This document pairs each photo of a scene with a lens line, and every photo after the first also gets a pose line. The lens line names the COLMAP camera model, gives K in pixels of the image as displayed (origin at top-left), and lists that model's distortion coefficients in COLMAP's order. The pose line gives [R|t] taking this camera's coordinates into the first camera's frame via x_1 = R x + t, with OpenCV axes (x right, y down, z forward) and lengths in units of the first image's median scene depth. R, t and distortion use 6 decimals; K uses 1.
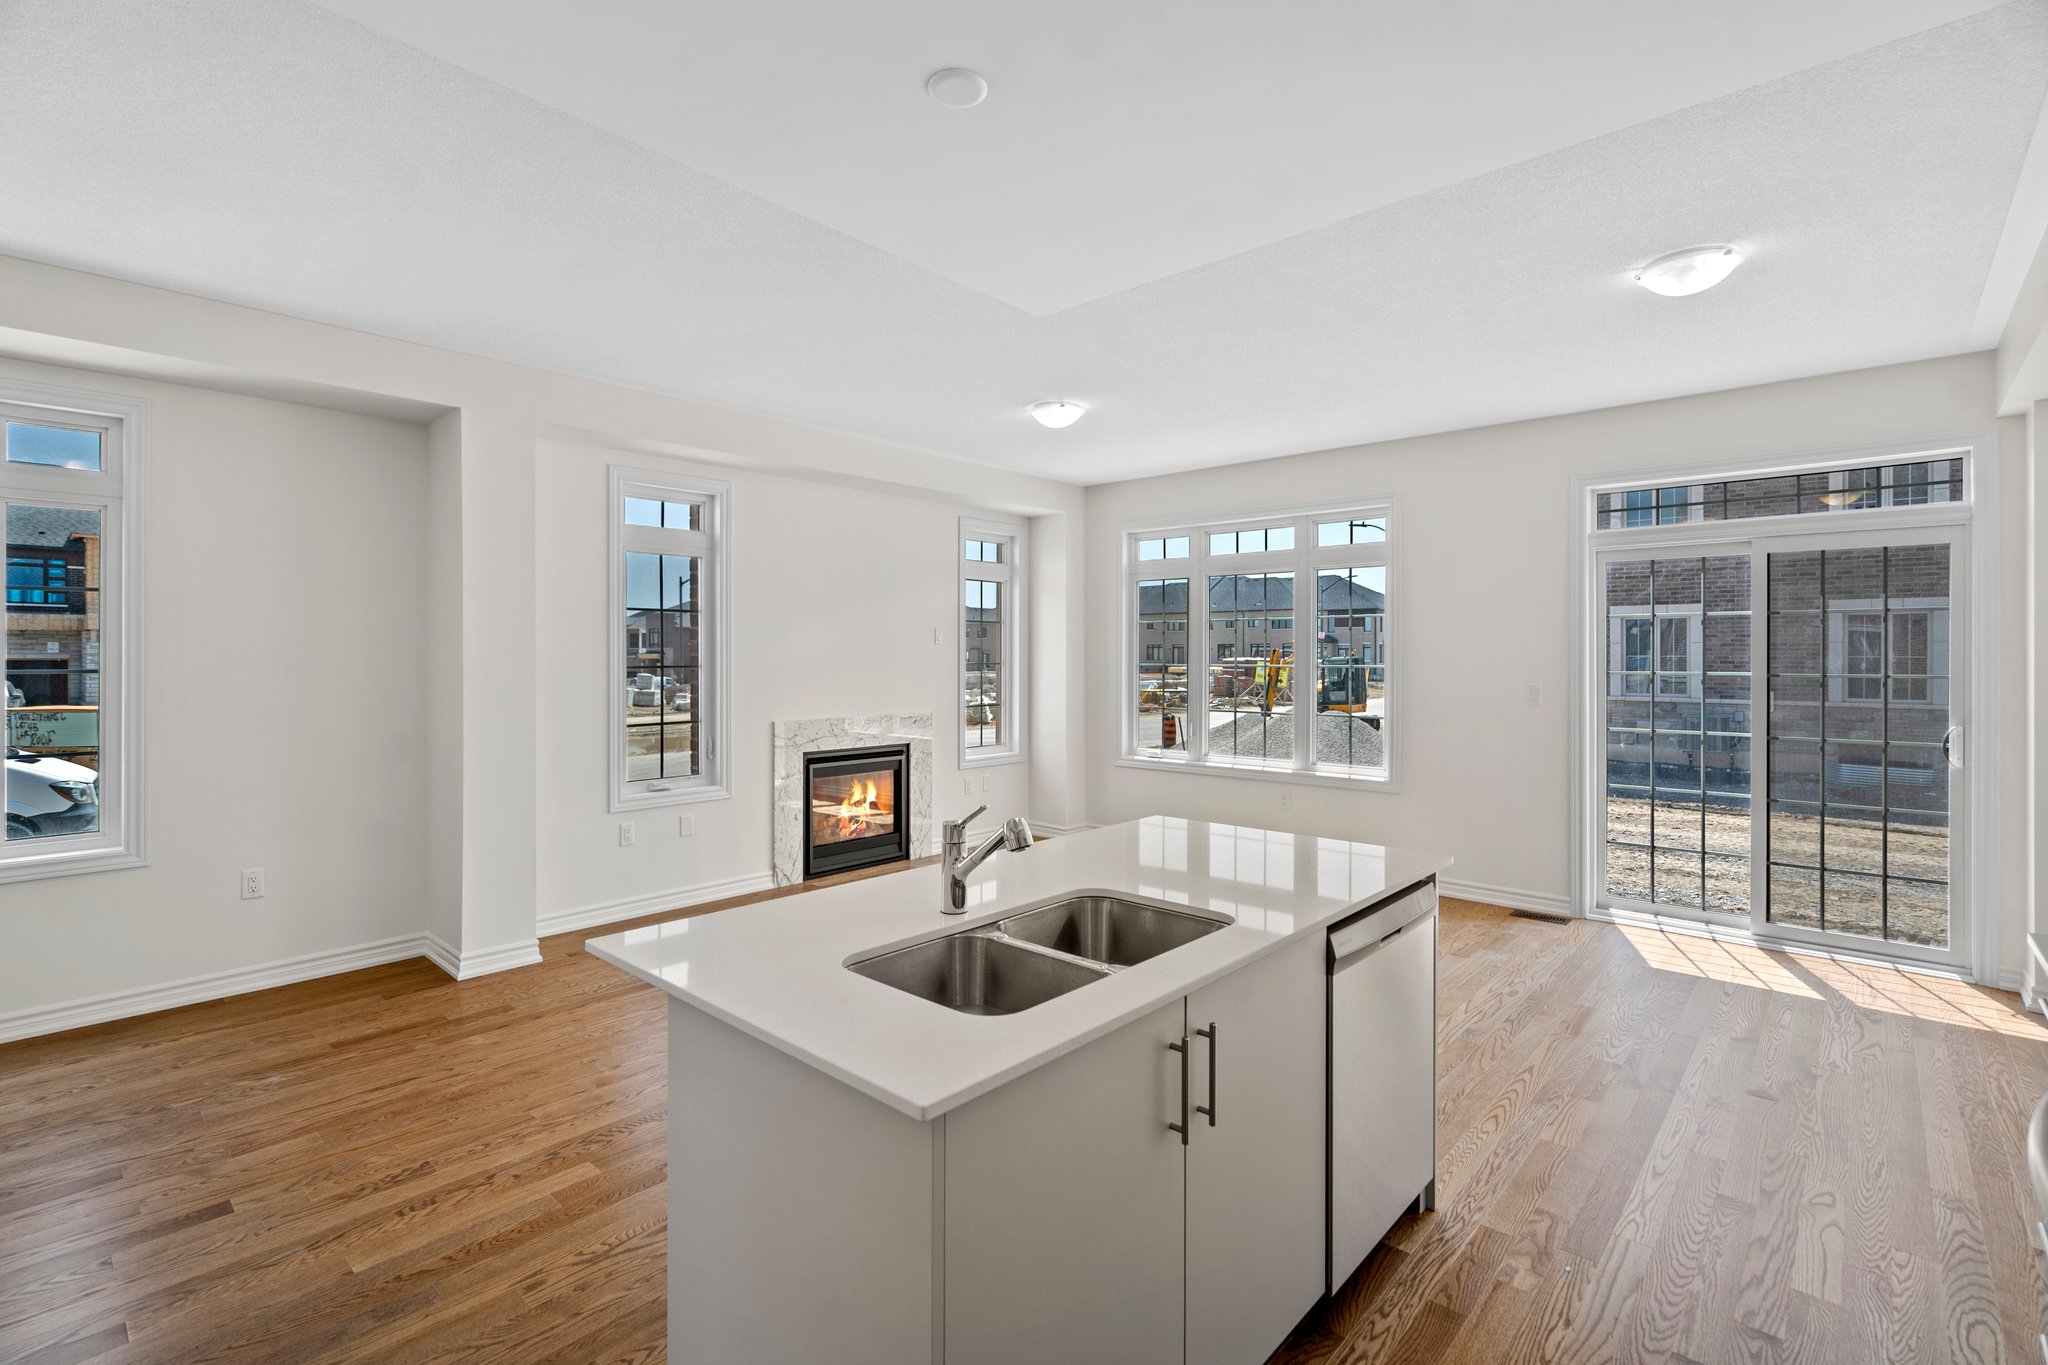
lens RADIAL K [[928.3, 0, 1014.3], [0, 928.3, 658.0], [0, 0, 1]] dist [-0.003297, 0.001517]
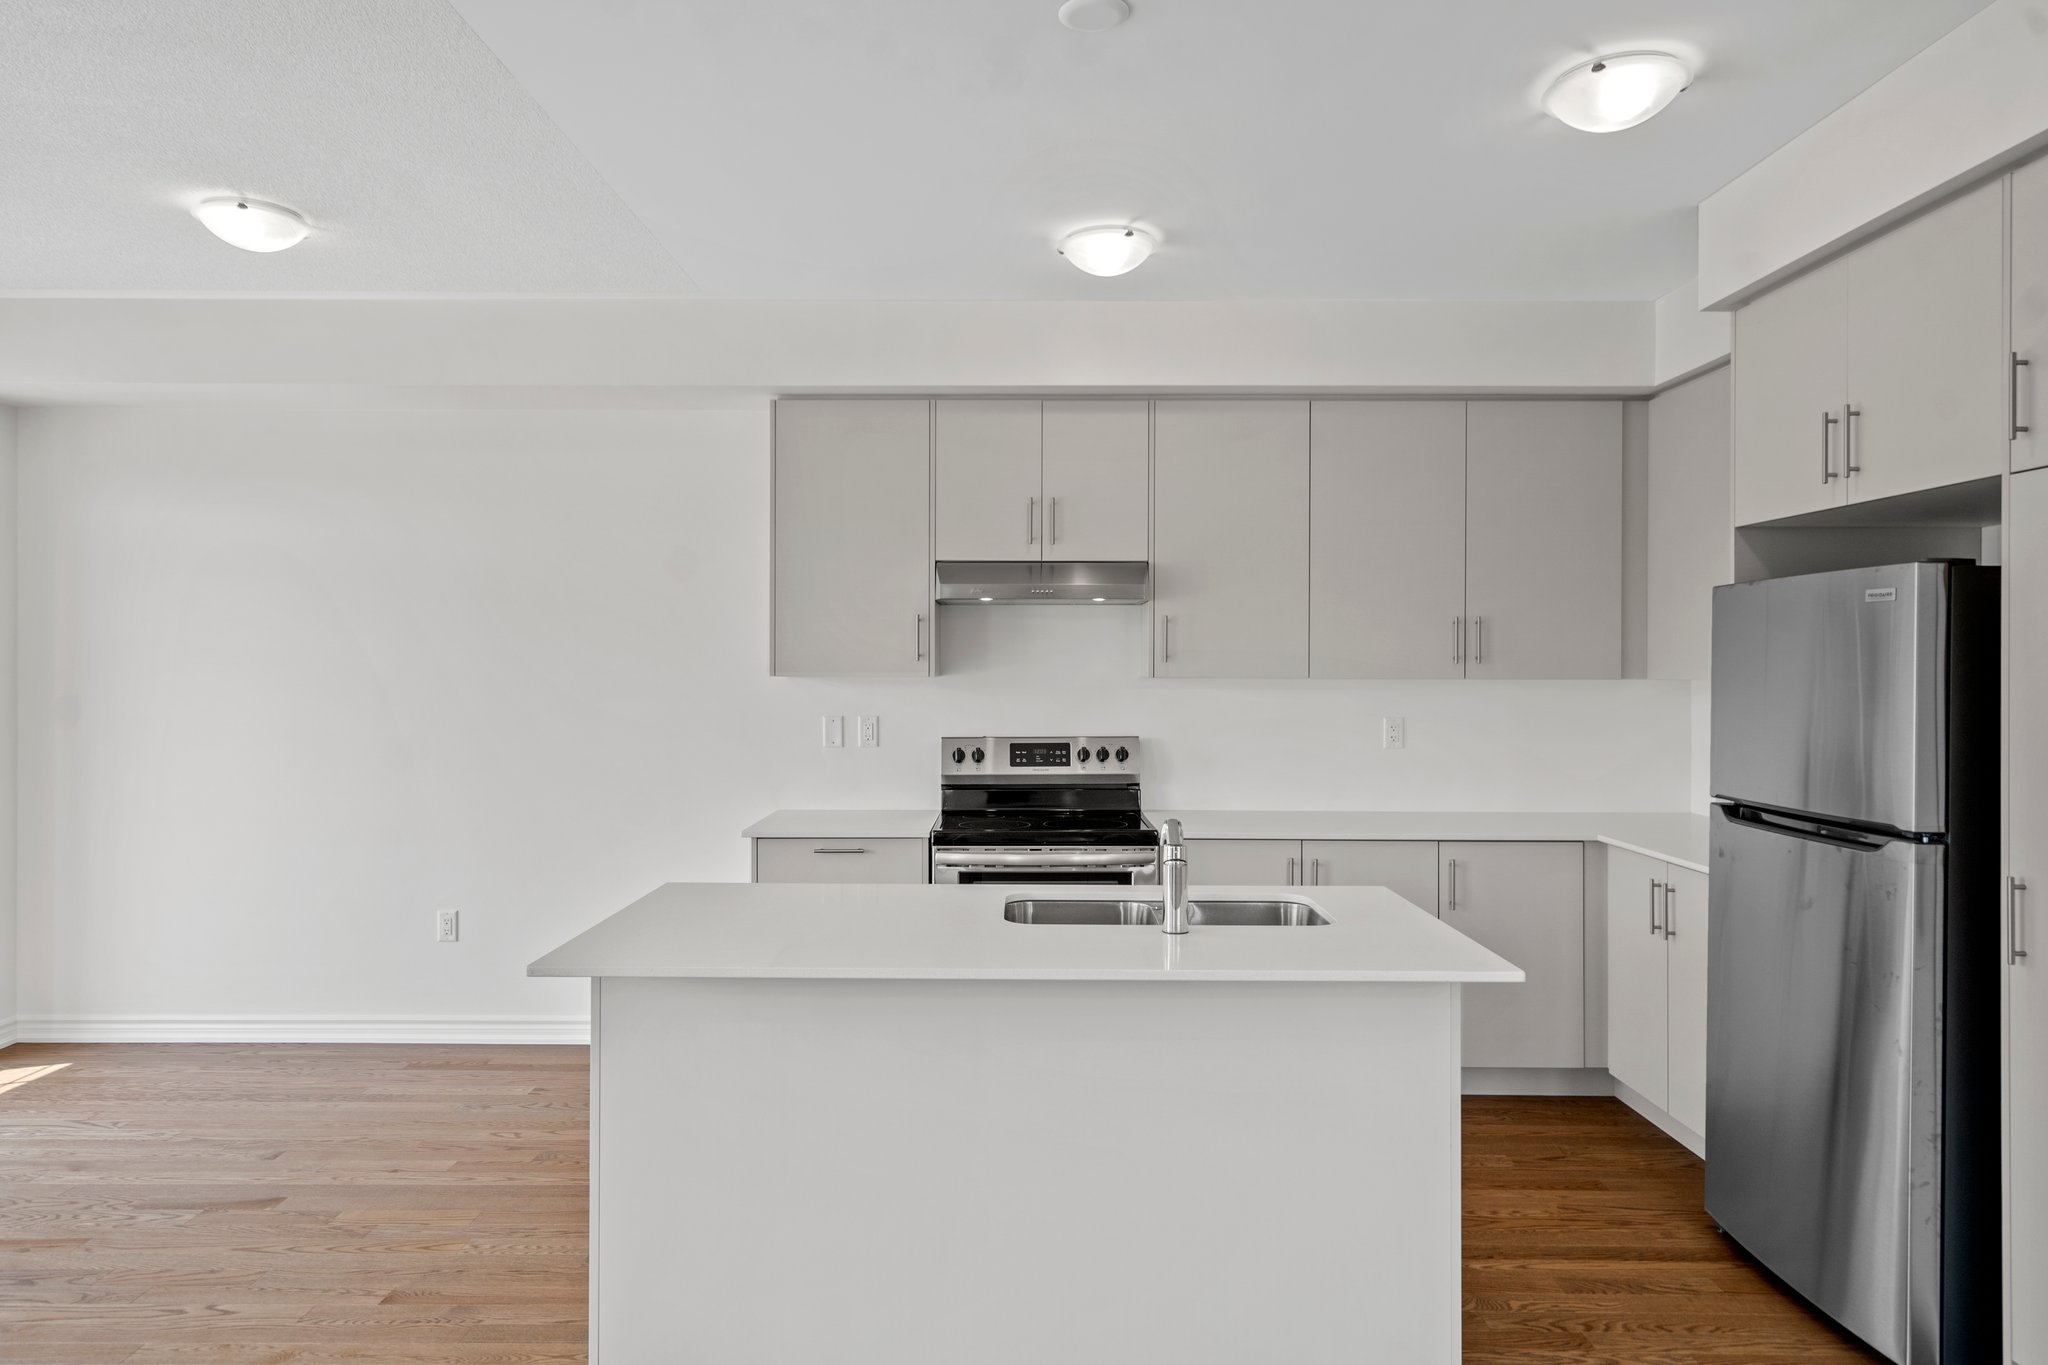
lens RADIAL K [[1279.3, 0, 1011.5], [0, 1279.3, 658.9], [0, 0, 1]] dist [0.005325, 0.001181]
pose [[-0.666811, 0.002265, 0.745223, -0.323235], [-0.001067, 0.999991, -0.003994, -0.008406], [-0.745226, -0.003458, -0.666803, 0.665428]]
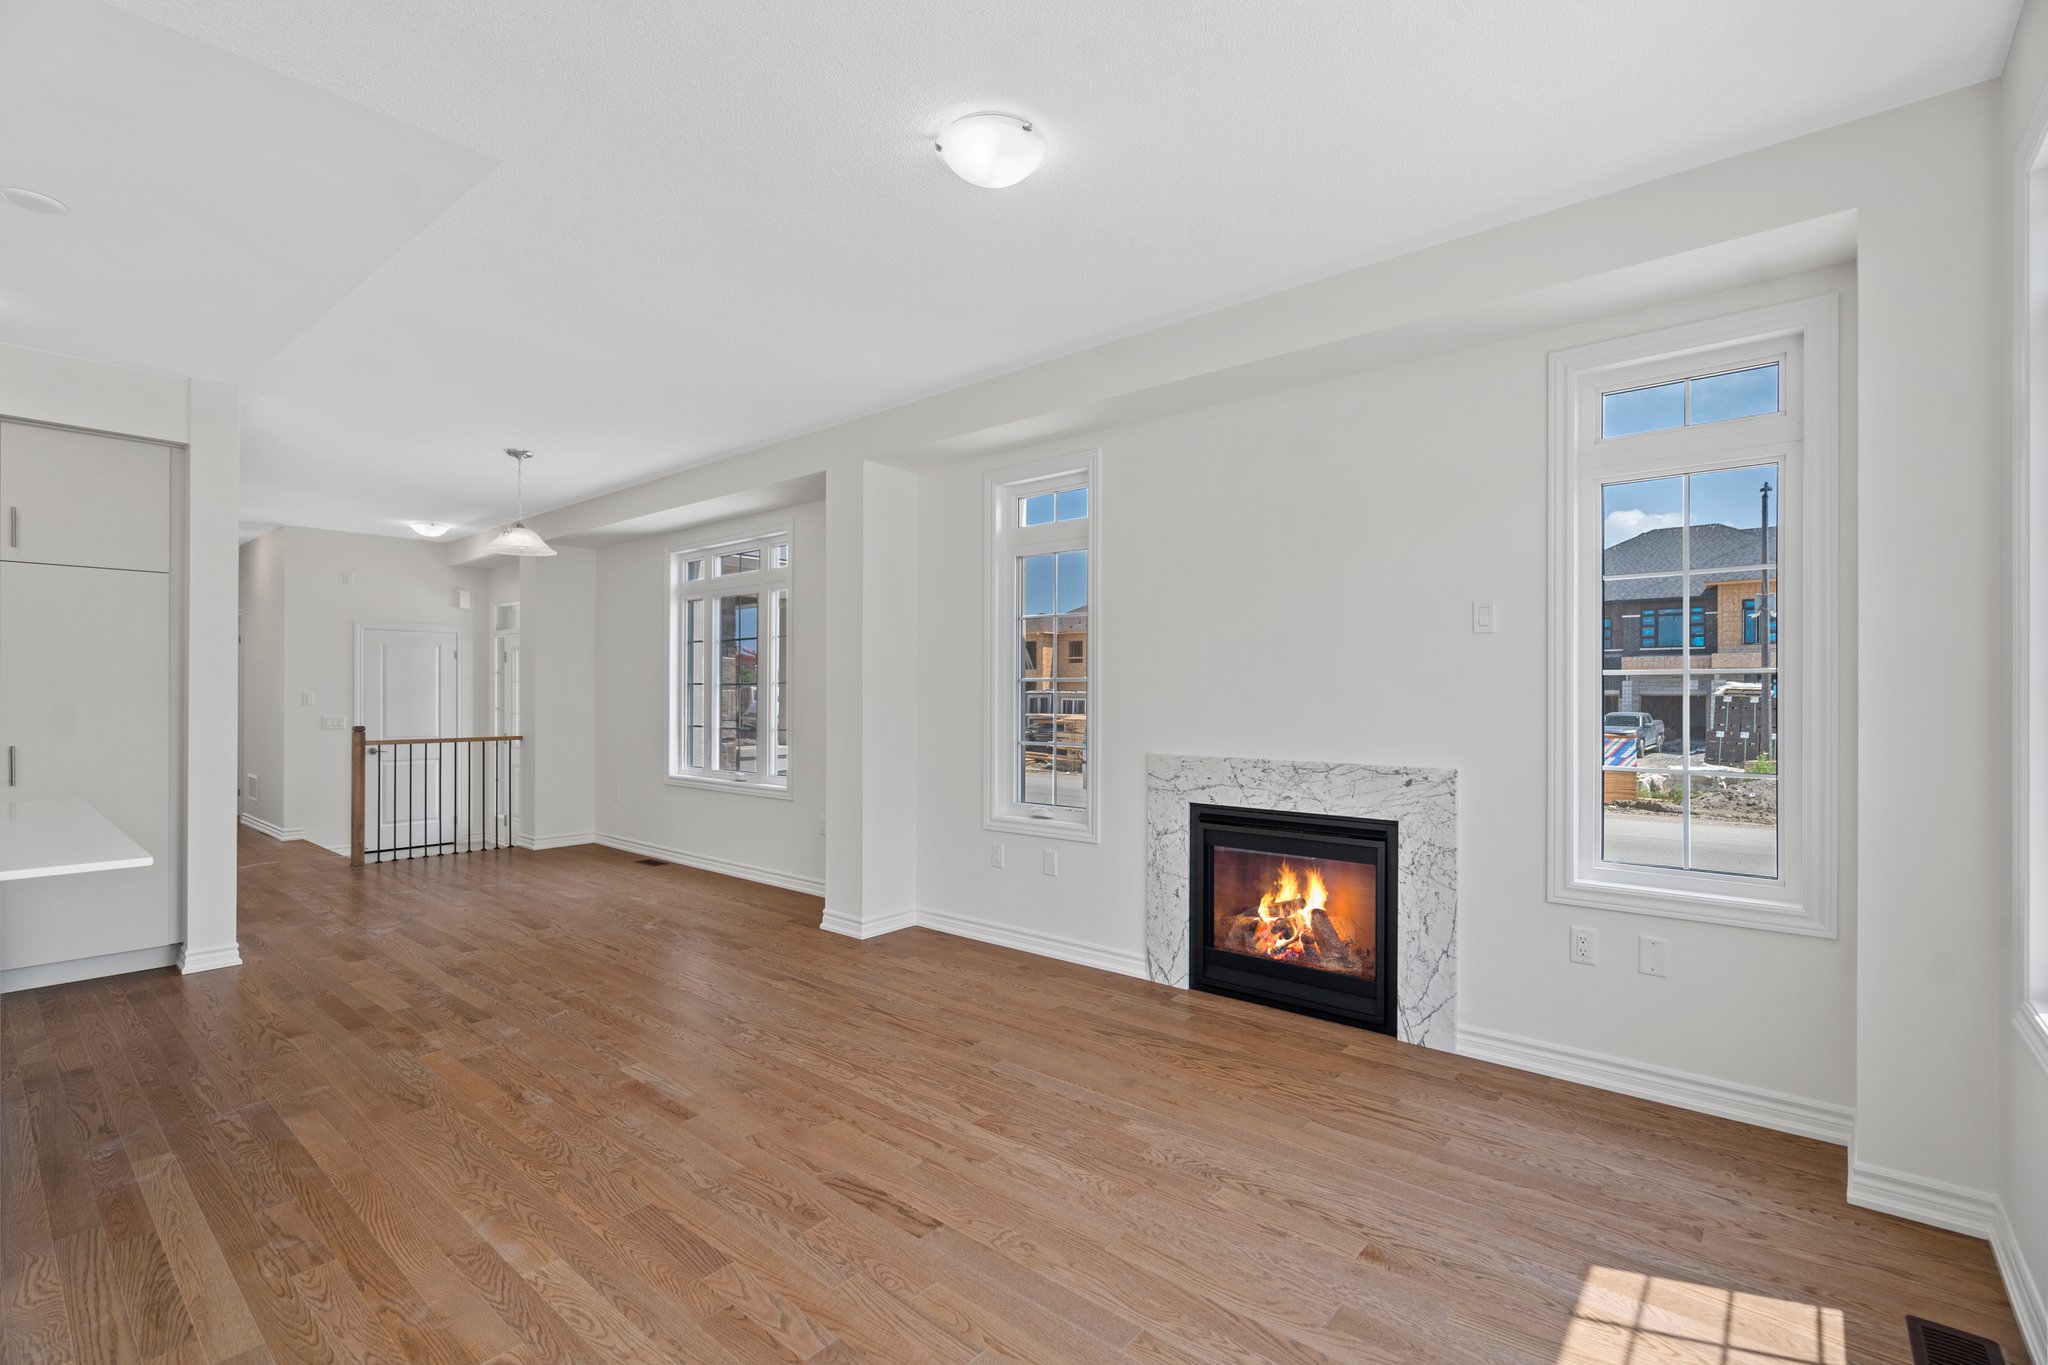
lens RADIAL K [[928.3, 0, 1014.5], [0, 928.3, 685.2], [0, 0, 1]] dist [-0.003297, 0.001517]
pose [[0.031550, -0.009181, -0.999460, 0.456209], [-0.002659, 0.999954, -0.009269, 0.021002], [0.999499, 0.002950, 0.031524, 0.839837]]
